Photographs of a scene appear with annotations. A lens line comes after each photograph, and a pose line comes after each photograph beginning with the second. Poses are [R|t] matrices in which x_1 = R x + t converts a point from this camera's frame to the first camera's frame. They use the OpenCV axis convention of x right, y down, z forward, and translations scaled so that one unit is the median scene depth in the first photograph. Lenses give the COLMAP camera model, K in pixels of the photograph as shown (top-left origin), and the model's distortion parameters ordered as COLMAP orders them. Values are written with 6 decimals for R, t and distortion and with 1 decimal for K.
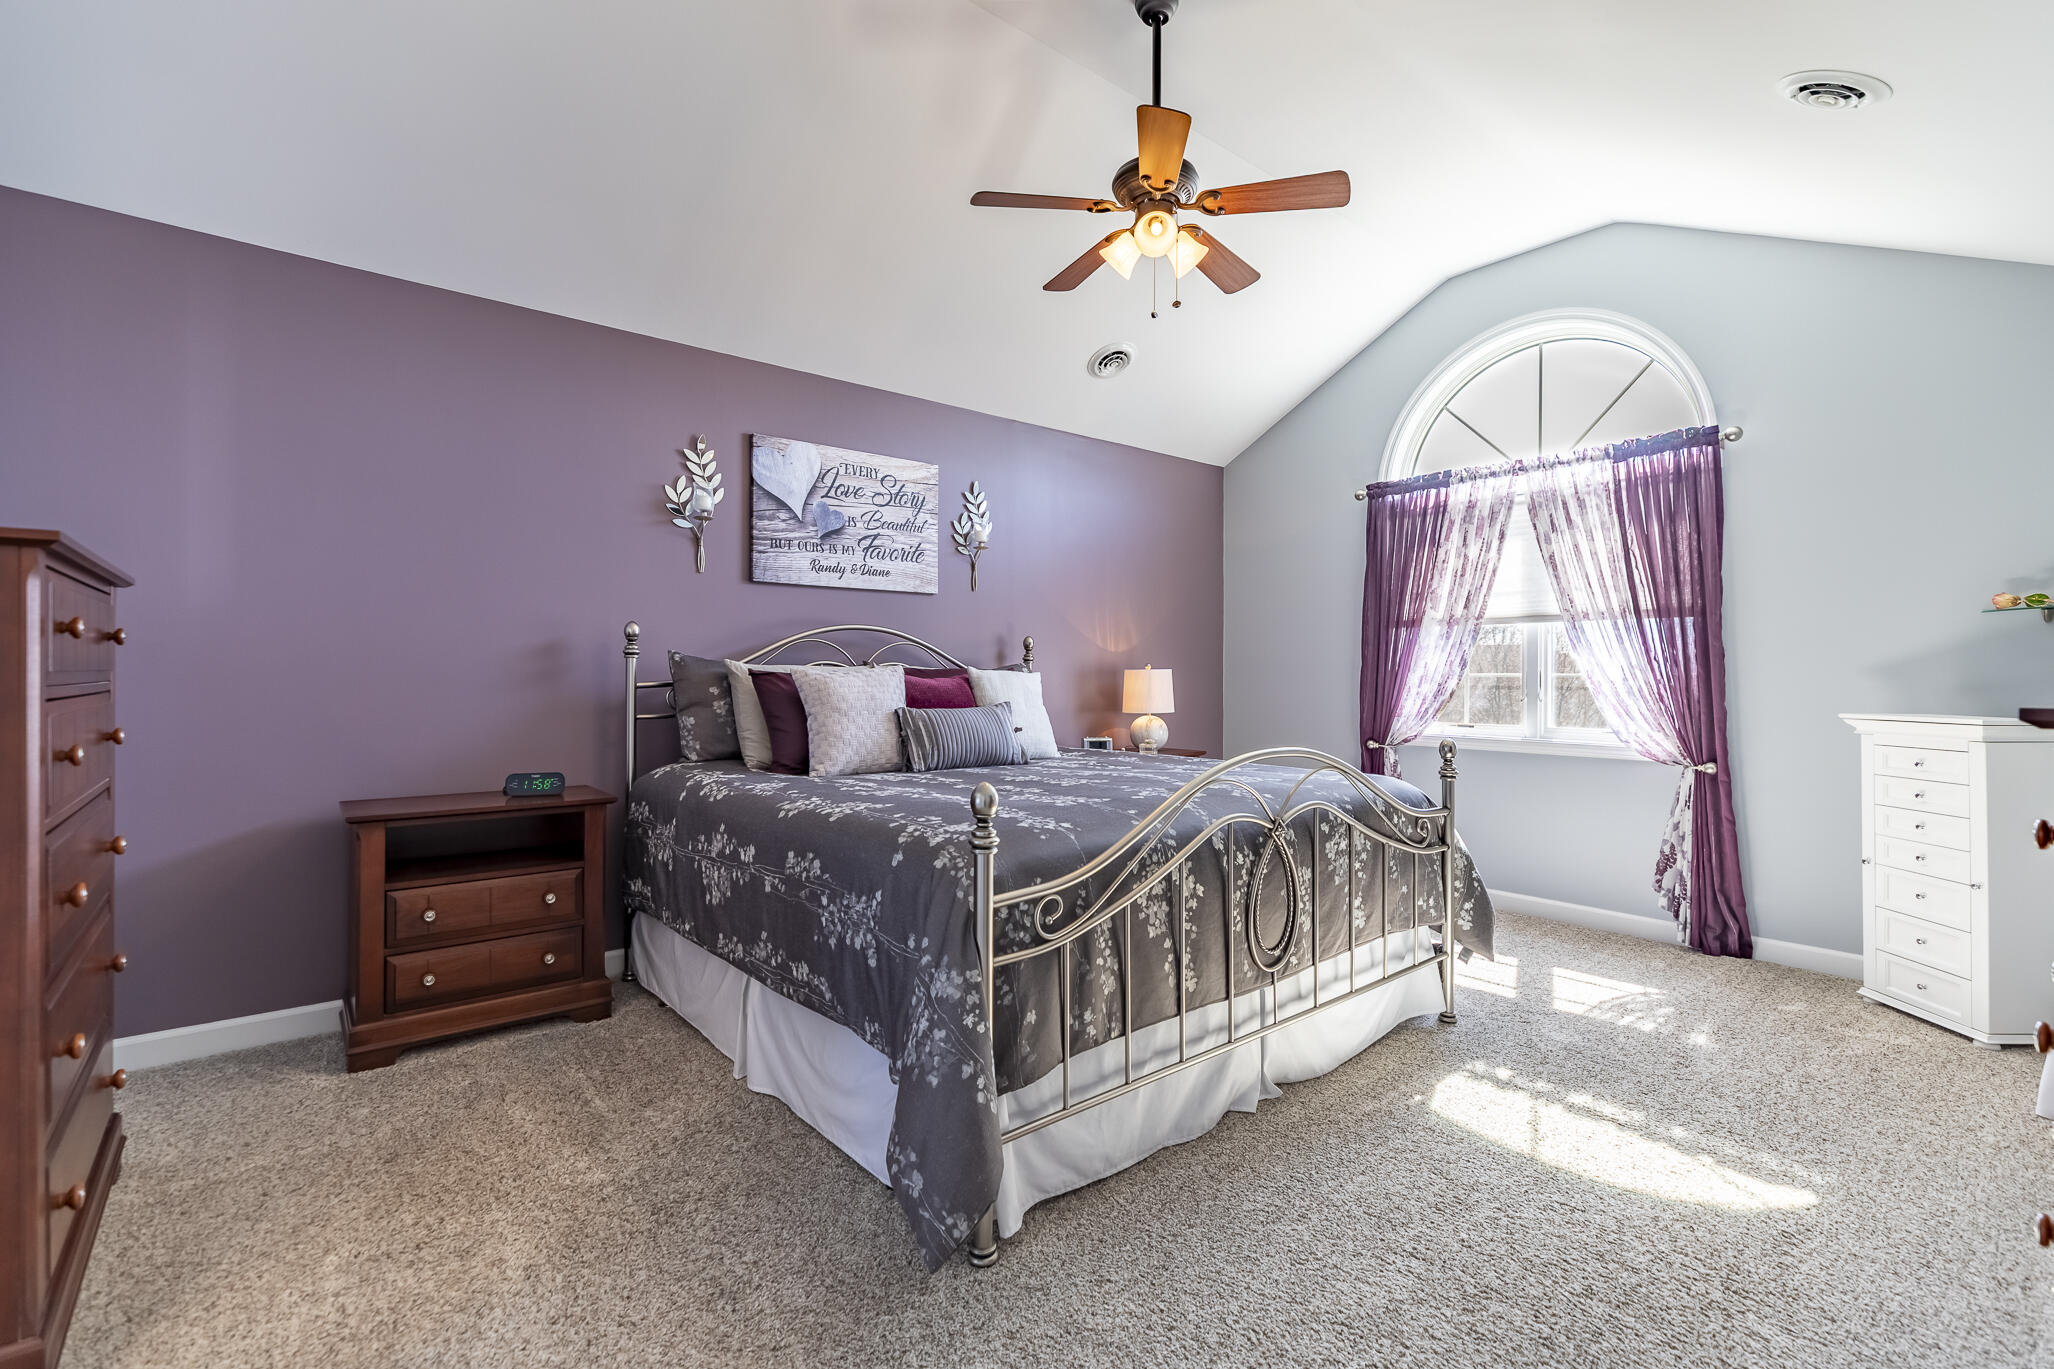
lens RADIAL K [[918.1, 0, 1032.8], [0, 918.1, 671.7], [0, 0, 1]] dist [0.005949, -0.000972]
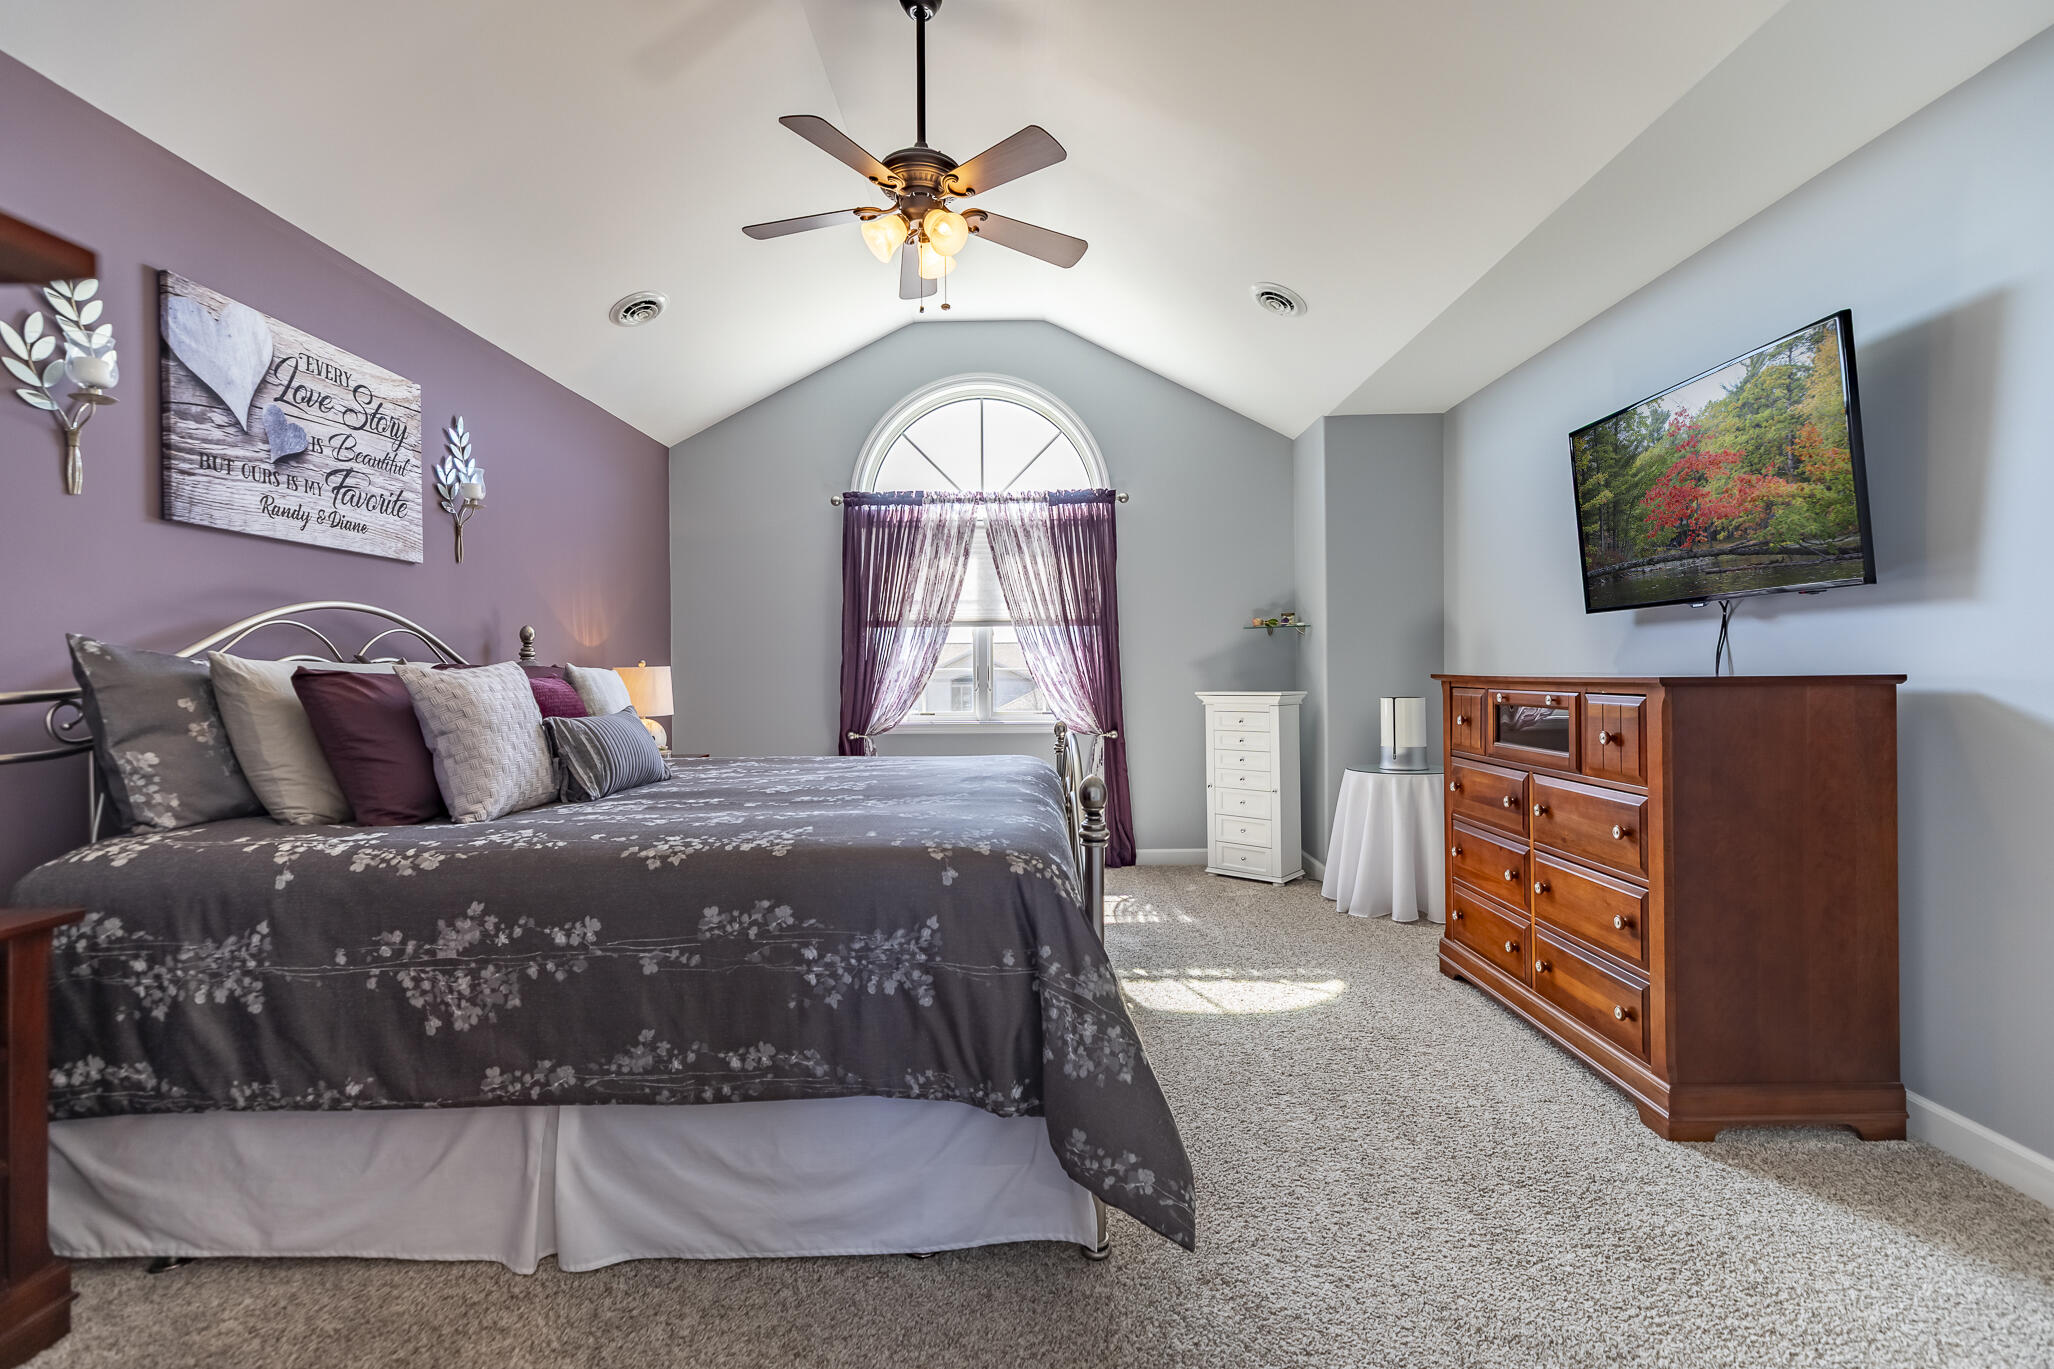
lens RADIAL K [[918.1, 0, 1032.8], [0, 918.1, 671.7], [0, 0, 1]] dist [0.005949, -0.000972]
pose [[0.644532, -0.009654, 0.764516, -0.384080], [0.008676, 0.999948, 0.005312, 0.001060], [-0.764528, 0.003209, 0.644583, 0.182157]]
